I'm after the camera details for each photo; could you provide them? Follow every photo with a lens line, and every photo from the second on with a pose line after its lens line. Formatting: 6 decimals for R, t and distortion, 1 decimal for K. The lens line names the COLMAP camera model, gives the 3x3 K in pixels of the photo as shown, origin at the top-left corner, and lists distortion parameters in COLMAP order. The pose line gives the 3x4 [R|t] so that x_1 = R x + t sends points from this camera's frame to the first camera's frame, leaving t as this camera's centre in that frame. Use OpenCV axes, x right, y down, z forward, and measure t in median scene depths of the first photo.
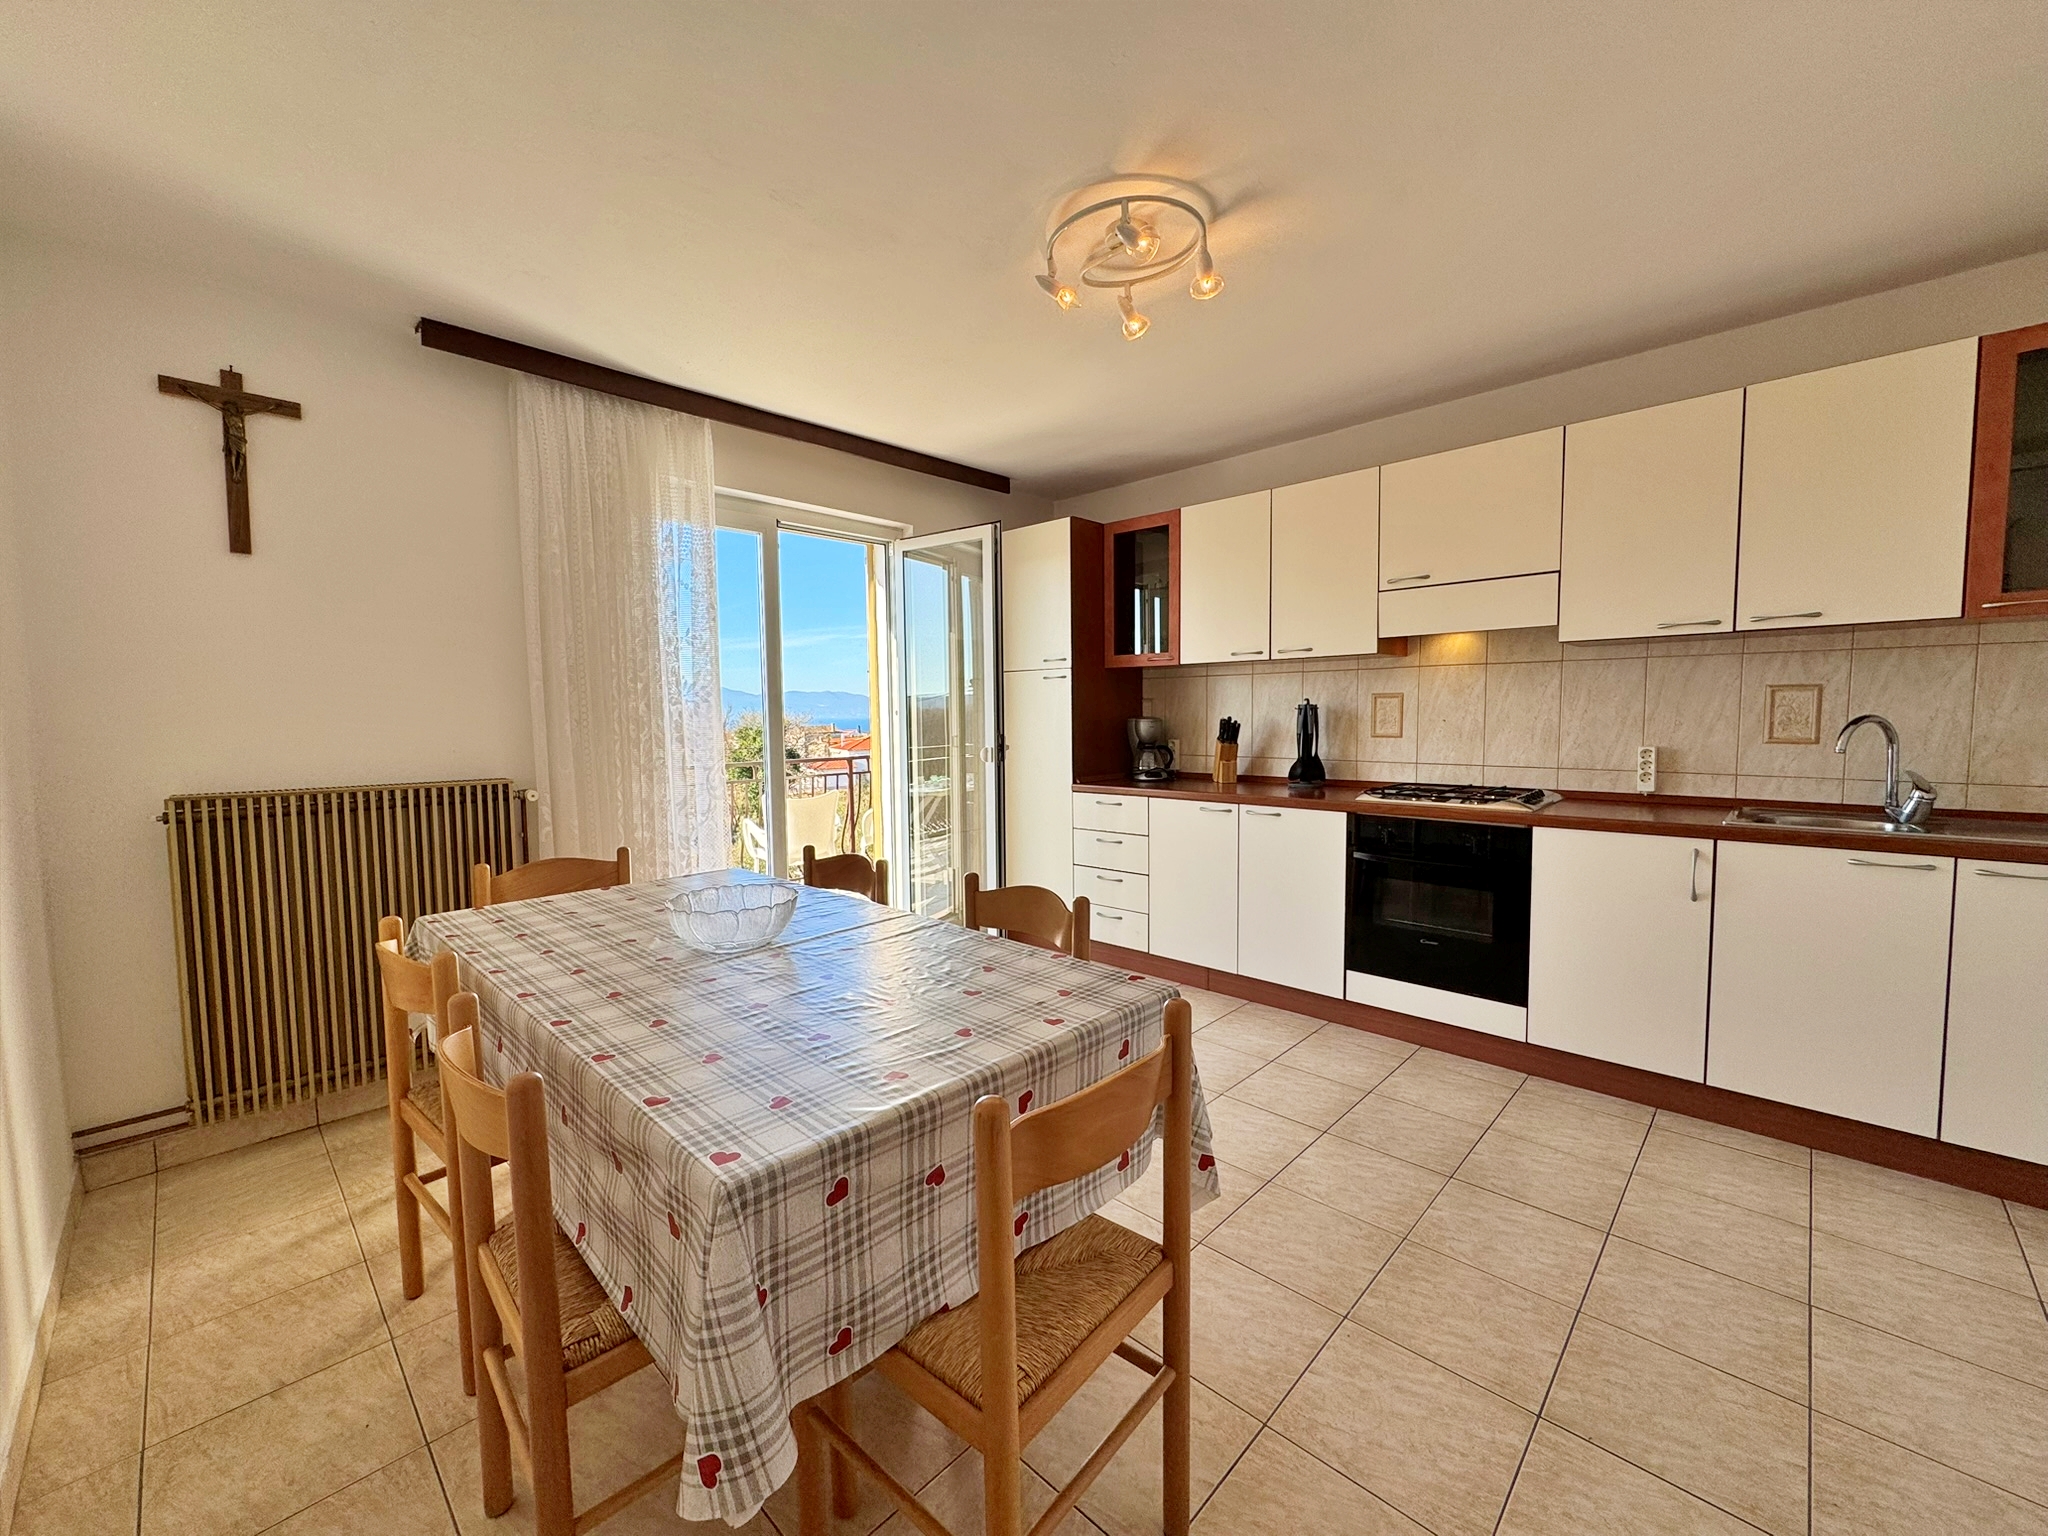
lens RADIAL K [[808.5, 0, 1018.5], [0, 808.5, 769.0], [0, 0, 1]] dist [-0.001063, -0.000357]
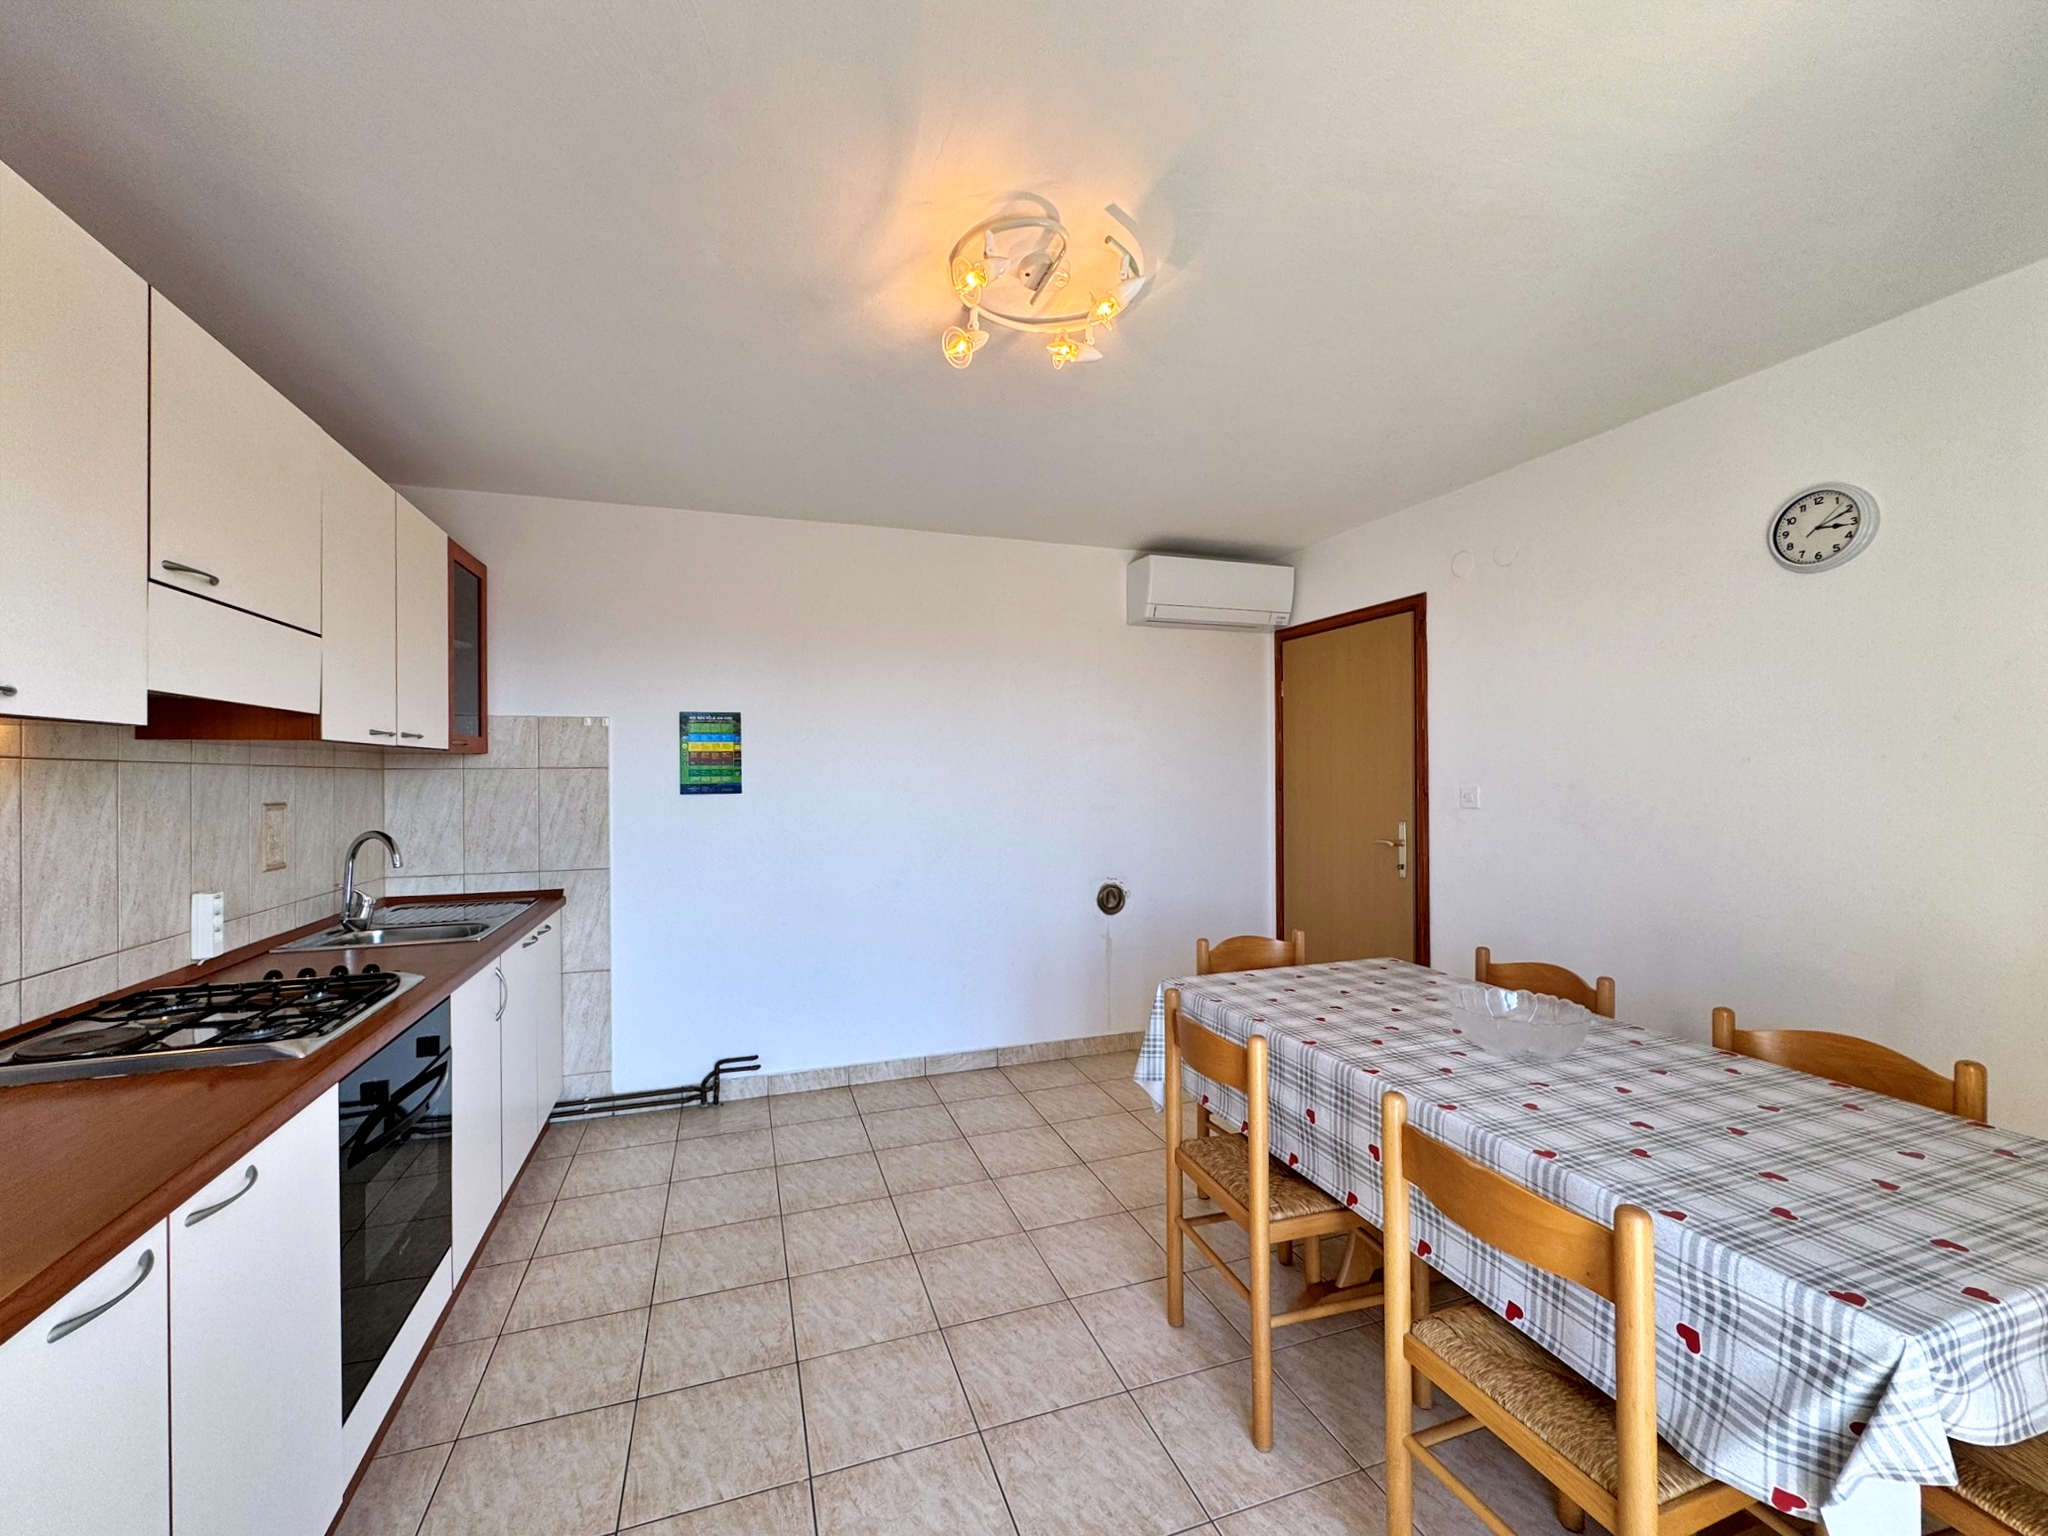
lens RADIAL K [[831.4, 0, 1022.4], [0, 831.4, 771.4], [0, 0, 1]] dist [-0.000397, 0.000205]
pose [[-0.894906, 0.019975, 0.445808, -0.143366], [0.050214, 0.997160, 0.056121, -0.121041], [-0.443421, 0.072609, -0.893368, 1.178996]]
